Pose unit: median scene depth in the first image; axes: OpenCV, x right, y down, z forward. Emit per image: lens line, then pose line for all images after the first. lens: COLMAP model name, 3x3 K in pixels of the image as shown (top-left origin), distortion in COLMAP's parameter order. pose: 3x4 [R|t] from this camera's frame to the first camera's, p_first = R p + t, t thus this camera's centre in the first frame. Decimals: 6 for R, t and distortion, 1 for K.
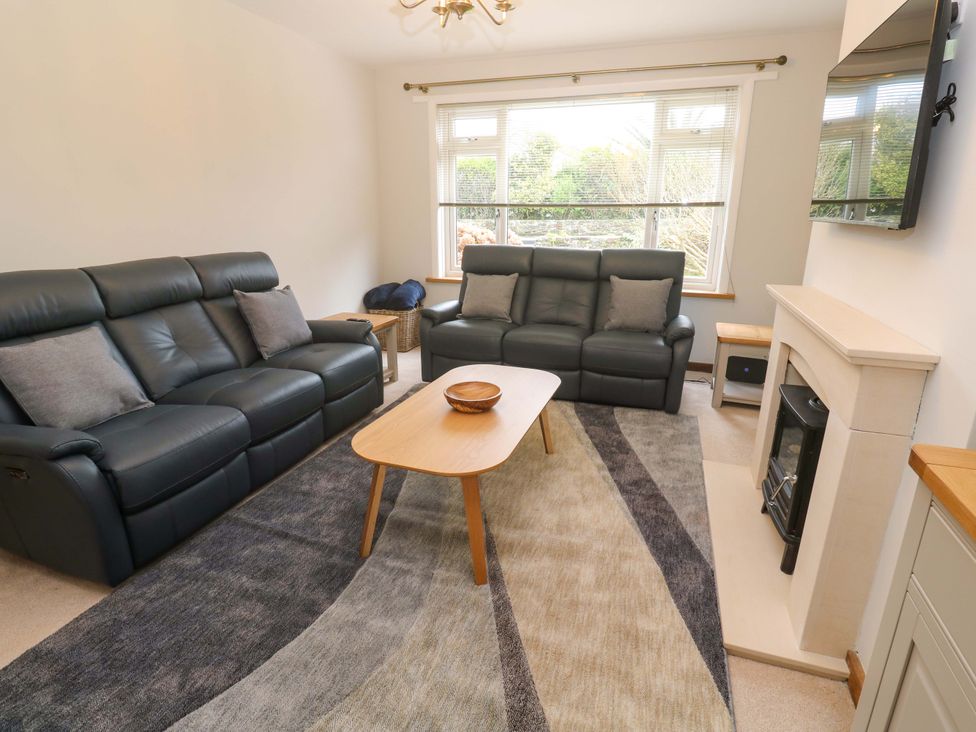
lens RADIAL K [[534.3, 0, 502.2], [0, 534.3, 352.8], [0, 0, 1]] dist [0.004331, -0.015000]
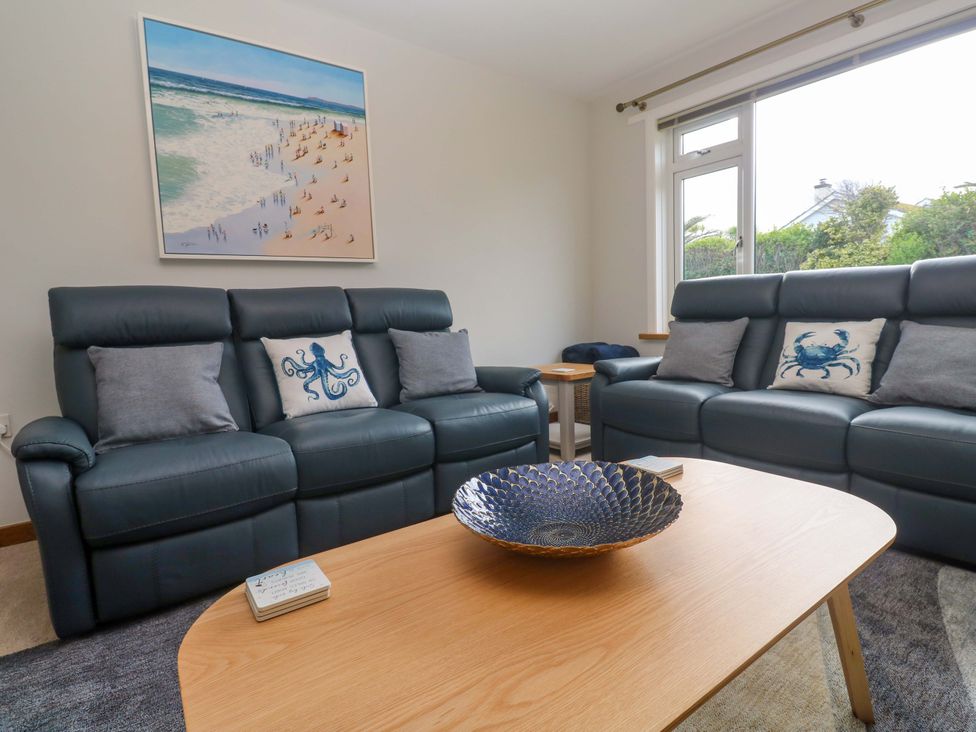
lens RADIAL K [[509.7, 0, 492.5], [0, 509.7, 335.8], [0, 0, 1]] dist [0.037765, 0.000157]
pose [[0.839576, 0.016819, -0.542981, 0.117804], [-0.117664, 0.981424, -0.151536, 0.015563], [0.530346, 0.191115, 0.825959, 0.304804]]
